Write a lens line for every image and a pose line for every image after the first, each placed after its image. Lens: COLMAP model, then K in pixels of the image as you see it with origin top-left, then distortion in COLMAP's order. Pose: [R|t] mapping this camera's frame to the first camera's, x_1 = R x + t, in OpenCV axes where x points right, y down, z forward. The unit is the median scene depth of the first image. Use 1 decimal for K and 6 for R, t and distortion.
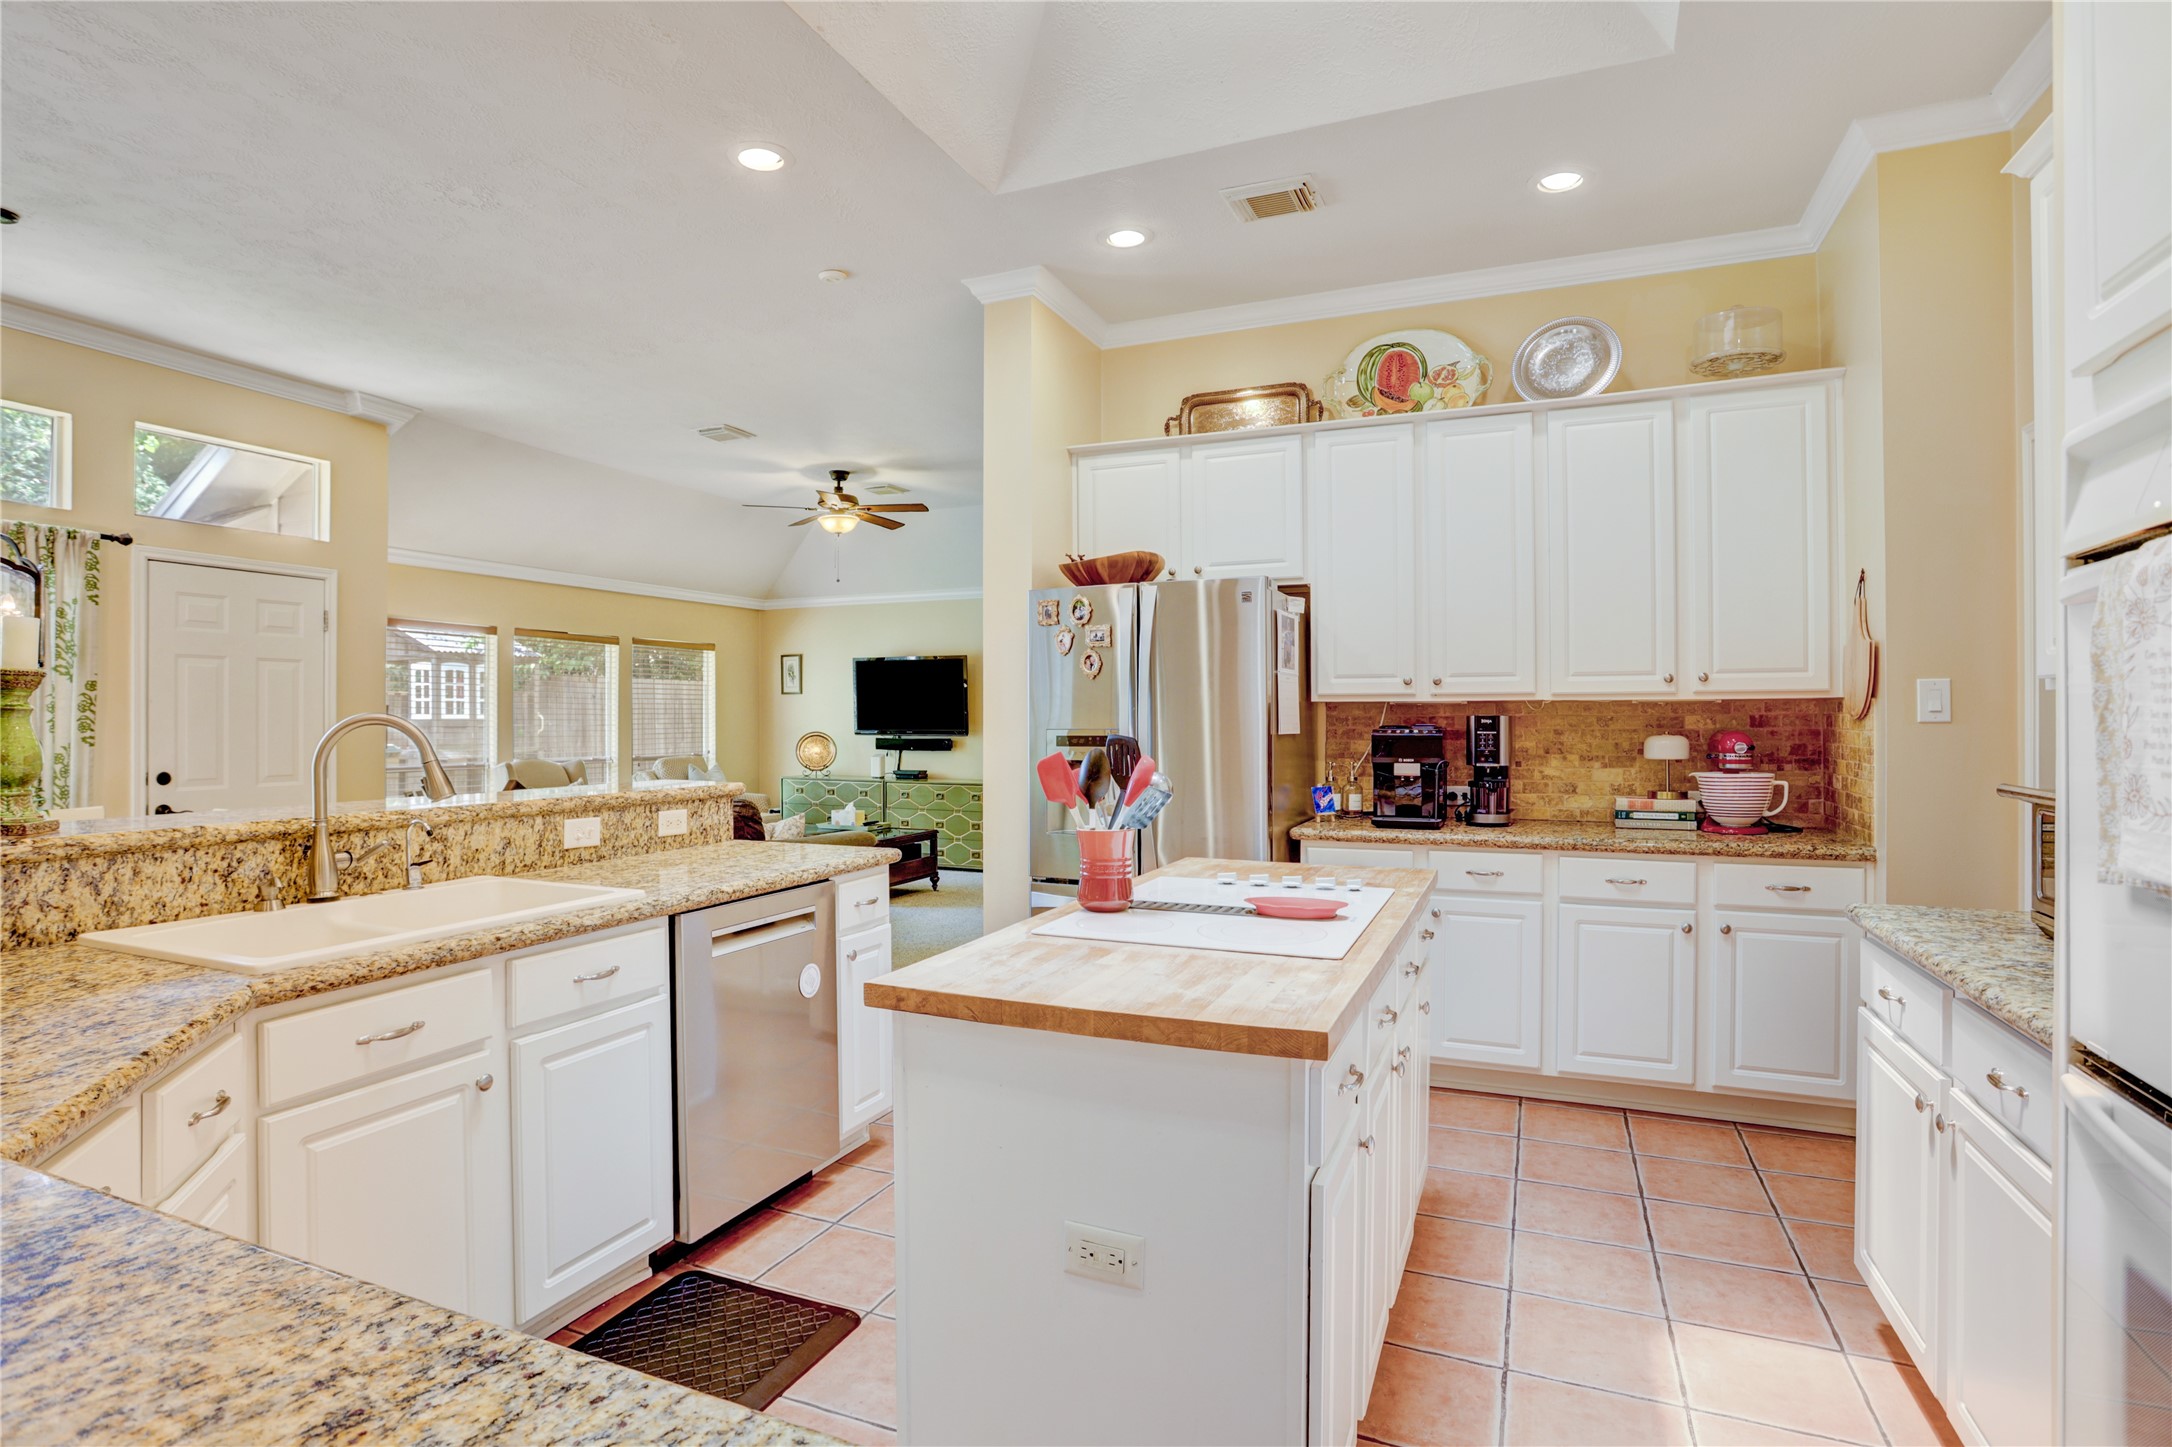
lens RADIAL K [[1068.4, 0, 1069.2], [0, 1068.4, 718.8], [0, 0, 1]] dist [-0.041076, 0.015757]
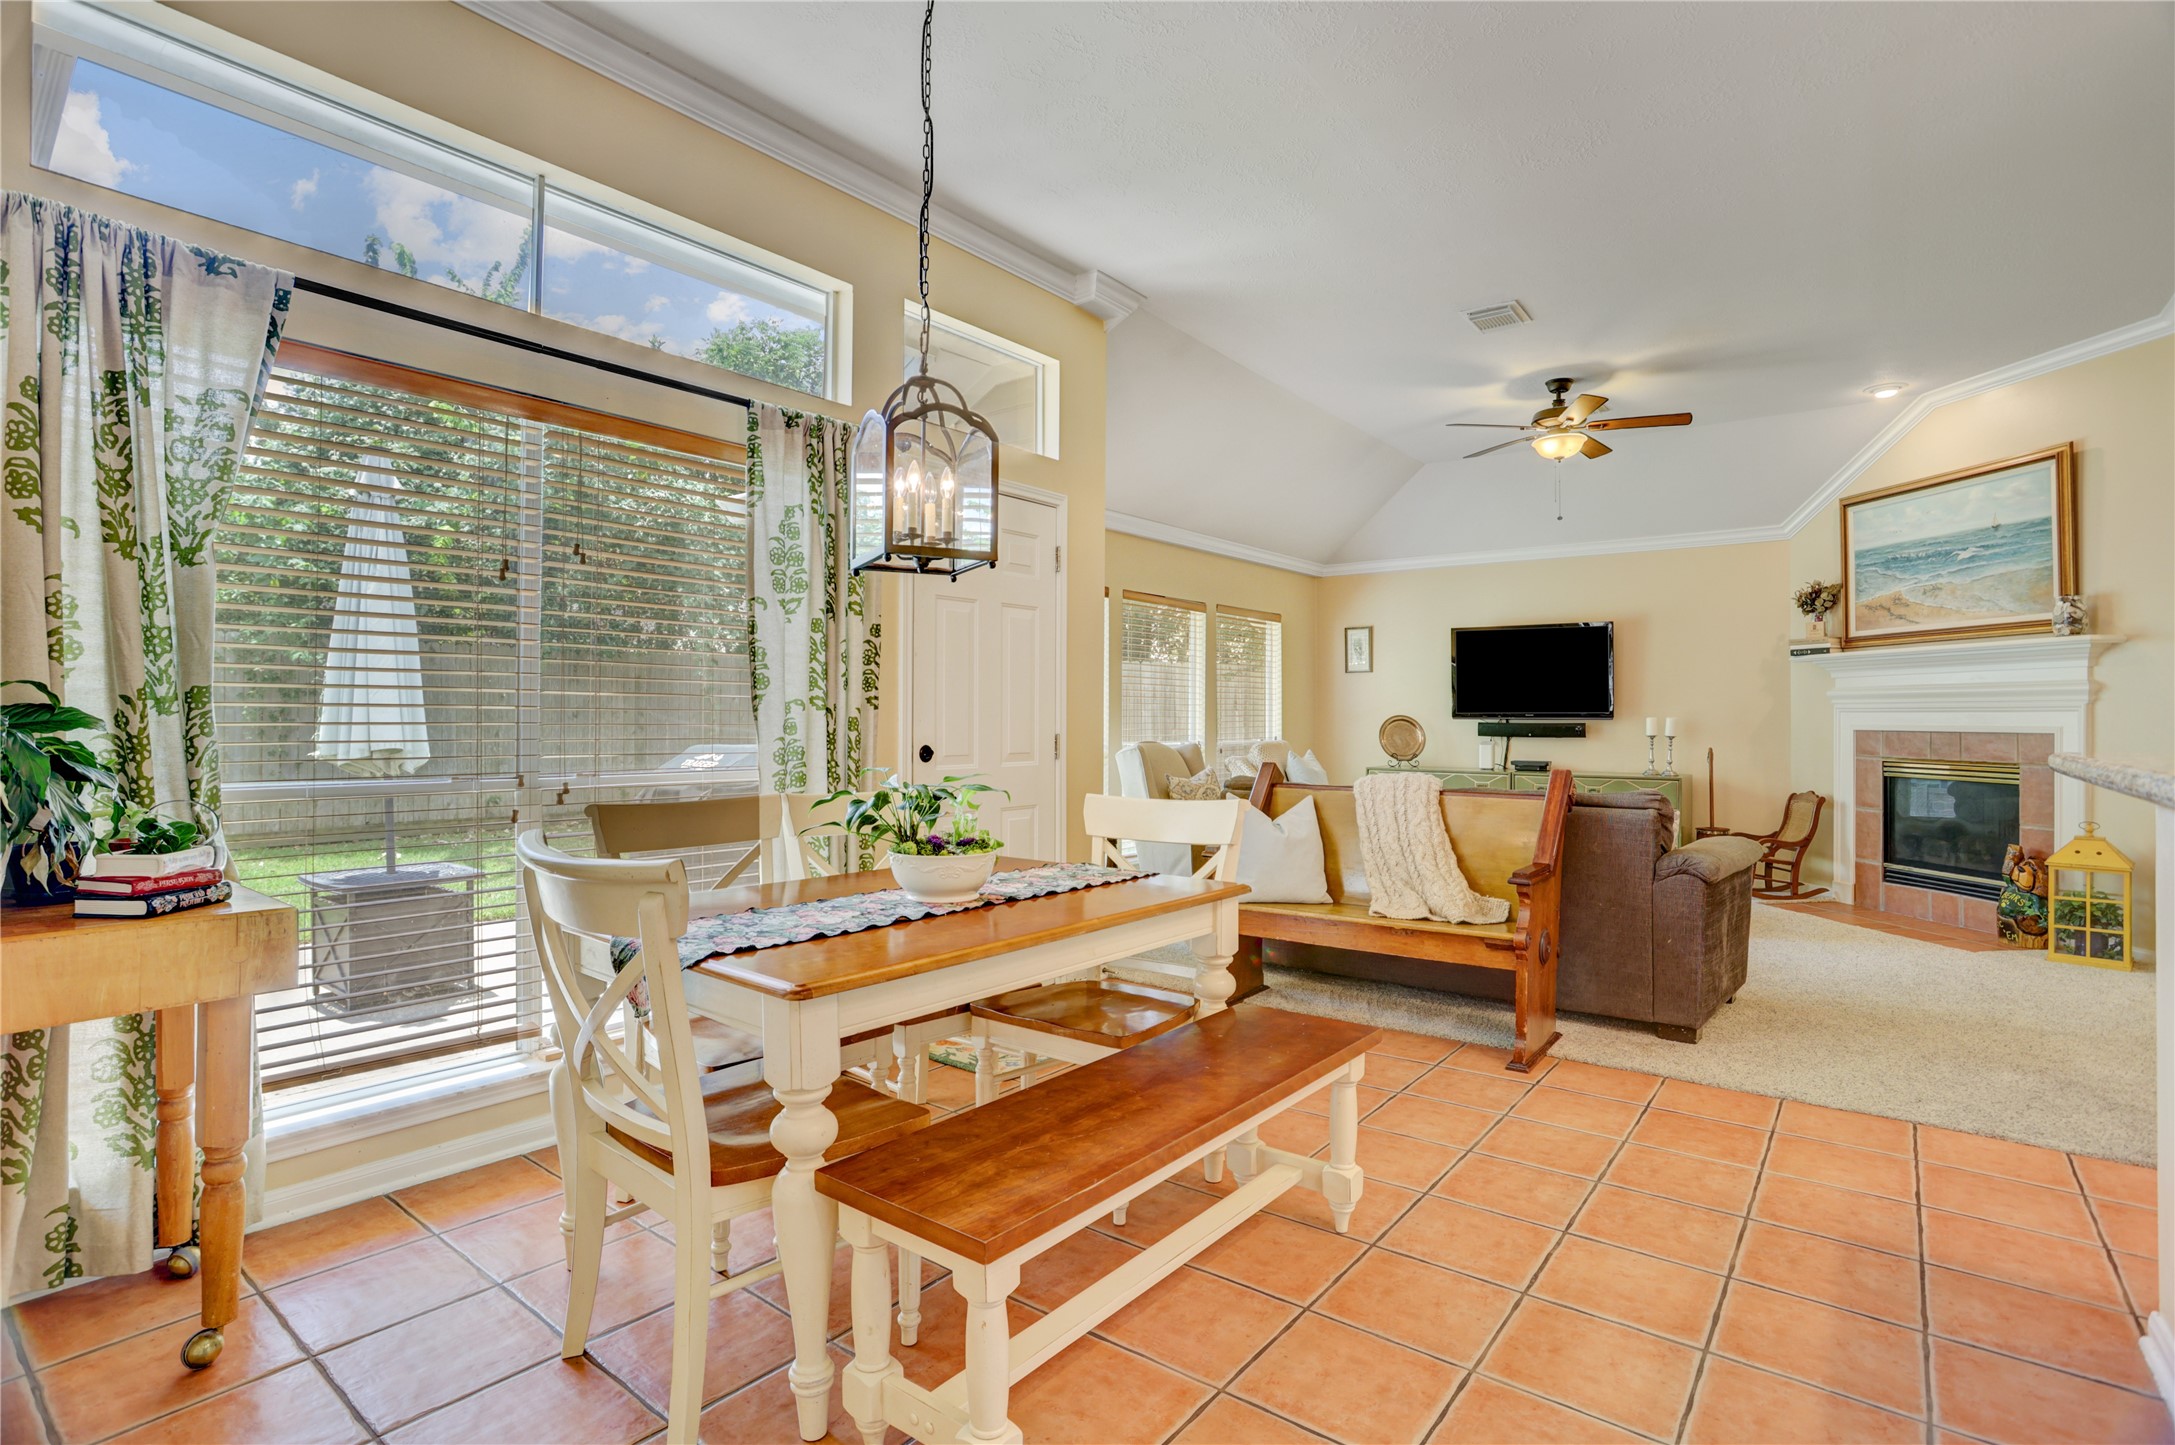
lens RADIAL K [[1069.9, 0, 1088.4], [0, 1069.9, 717.8], [0, 0, 1]] dist [-0.041076, 0.015757]
pose [[0.971775, 0.005743, -0.235840, -0.346824], [-0.005461, 0.999983, 0.001848, 0.017703], [0.235847, -0.000508, 0.971790, 0.155155]]
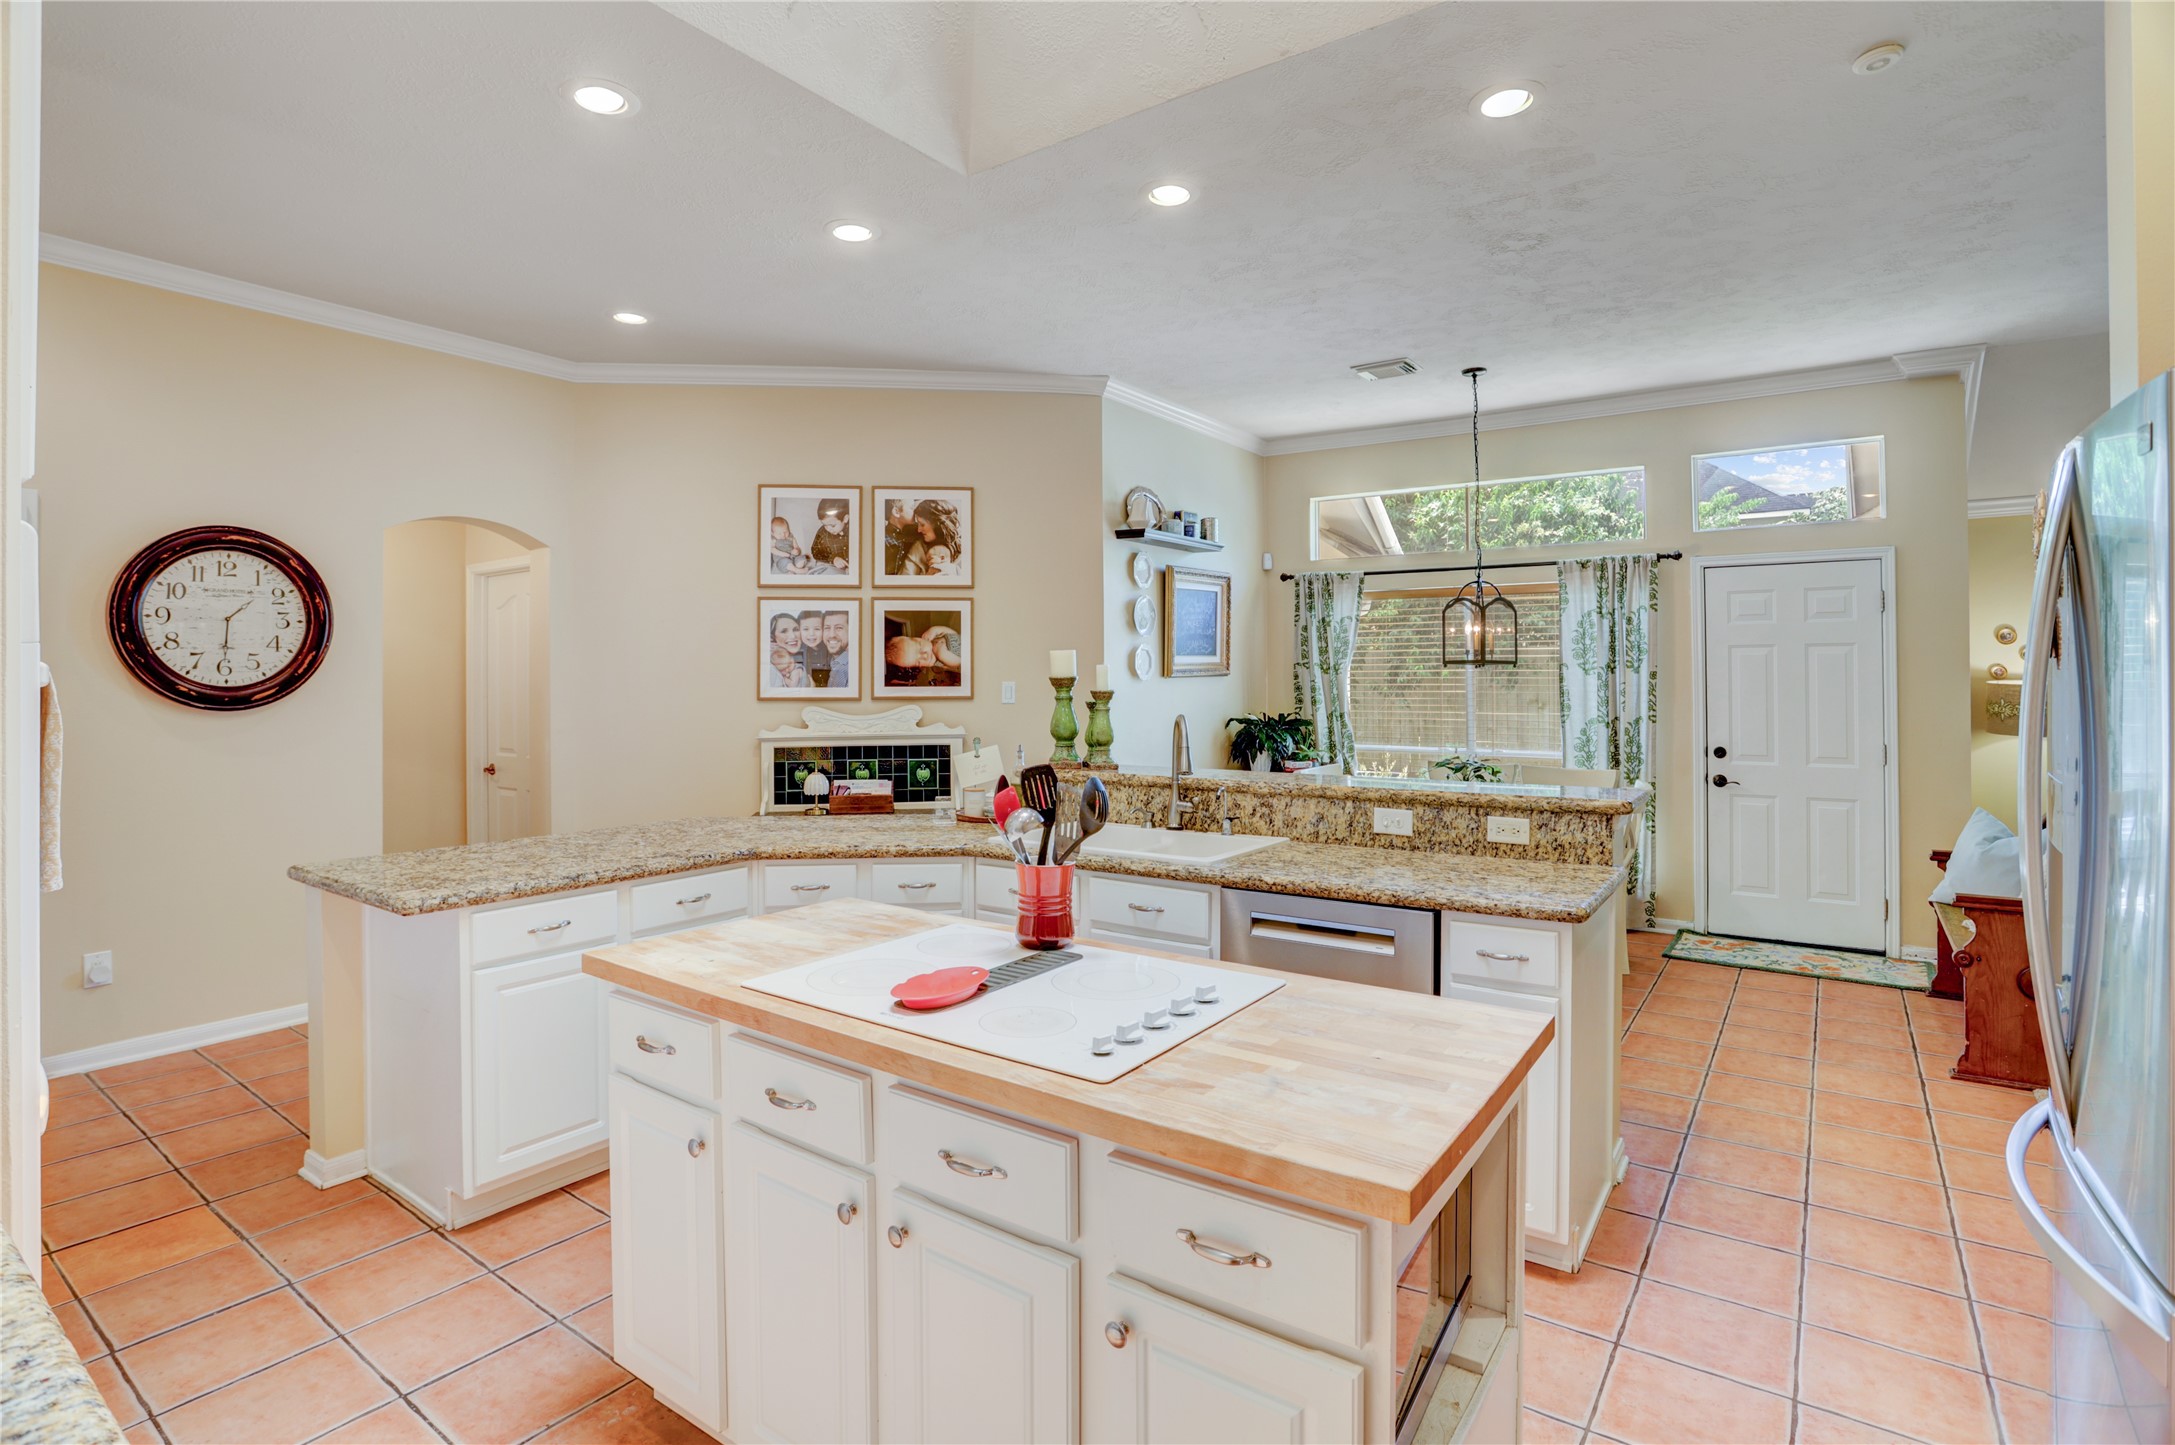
lens RADIAL K [[1069.9, 0, 1086.2], [0, 1069.9, 682.2], [0, 0, 1]] dist [-0.041076, 0.015757]
pose [[-0.195390, 0.001698, -0.980724, 0.263882], [0.004390, 0.999990, 0.000856, -0.015875], [0.980716, -0.004139, -0.195395, 0.333316]]
